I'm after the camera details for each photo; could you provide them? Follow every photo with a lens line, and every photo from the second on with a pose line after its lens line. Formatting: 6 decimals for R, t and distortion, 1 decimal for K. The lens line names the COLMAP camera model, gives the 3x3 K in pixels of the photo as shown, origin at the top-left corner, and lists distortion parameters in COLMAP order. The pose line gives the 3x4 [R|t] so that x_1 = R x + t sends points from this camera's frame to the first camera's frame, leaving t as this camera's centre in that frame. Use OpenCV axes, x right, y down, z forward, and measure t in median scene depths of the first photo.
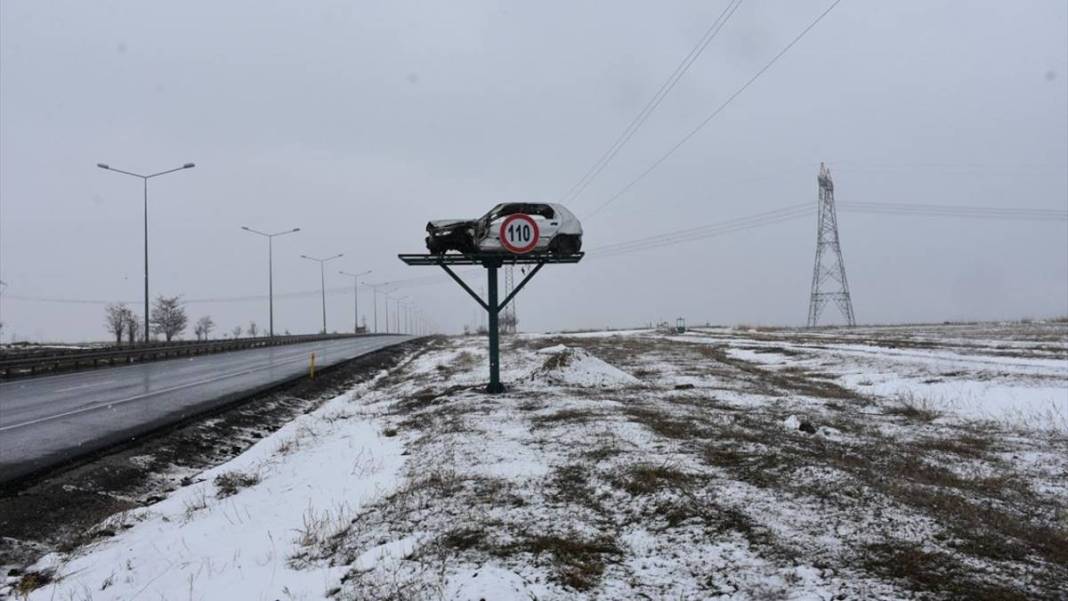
lens RADIAL K [[777.5, 0, 534.0], [0, 777.5, 300.5], [0, 0, 1]] dist [-0.044018, -0.000296]
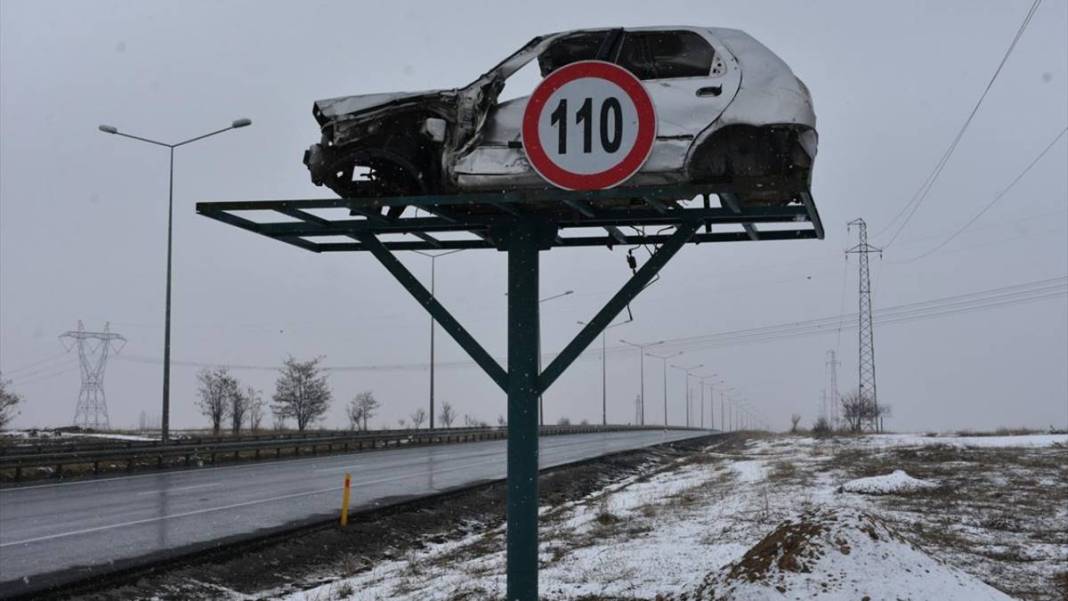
lens RADIAL K [[1312.1, 0, 534.0], [0, 1312.1, 300.5], [0, 0, 1]] dist [-0.031400, -0.001561]
pose [[0.959197, -0.000974, -0.282736, 0.089994], [-0.014366, 0.998534, -0.052178, 0.004543], [0.282372, 0.054111, 0.957778, 0.464760]]
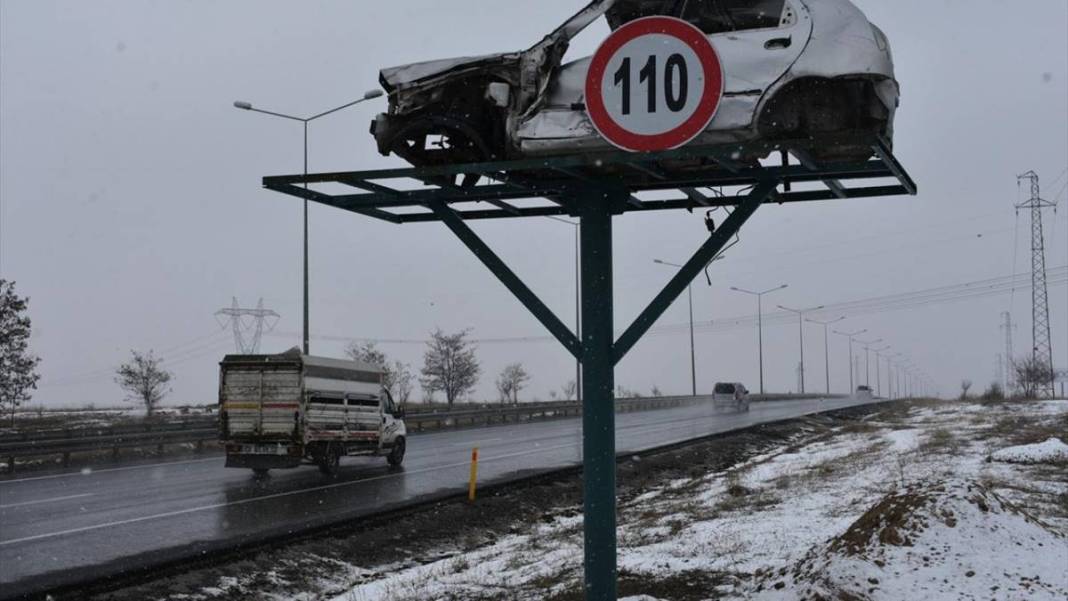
lens RADIAL K [[1348.0, 0, 534.0], [0, 1348.0, 300.5], [0, 0, 1]] dist [-0.032424, -0.002563]
pose [[0.920861, -0.014155, -0.389634, 0.116345], [0.003582, 0.999606, -0.027847, 0.004640], [0.389874, 0.024248, 0.920549, 0.474213]]
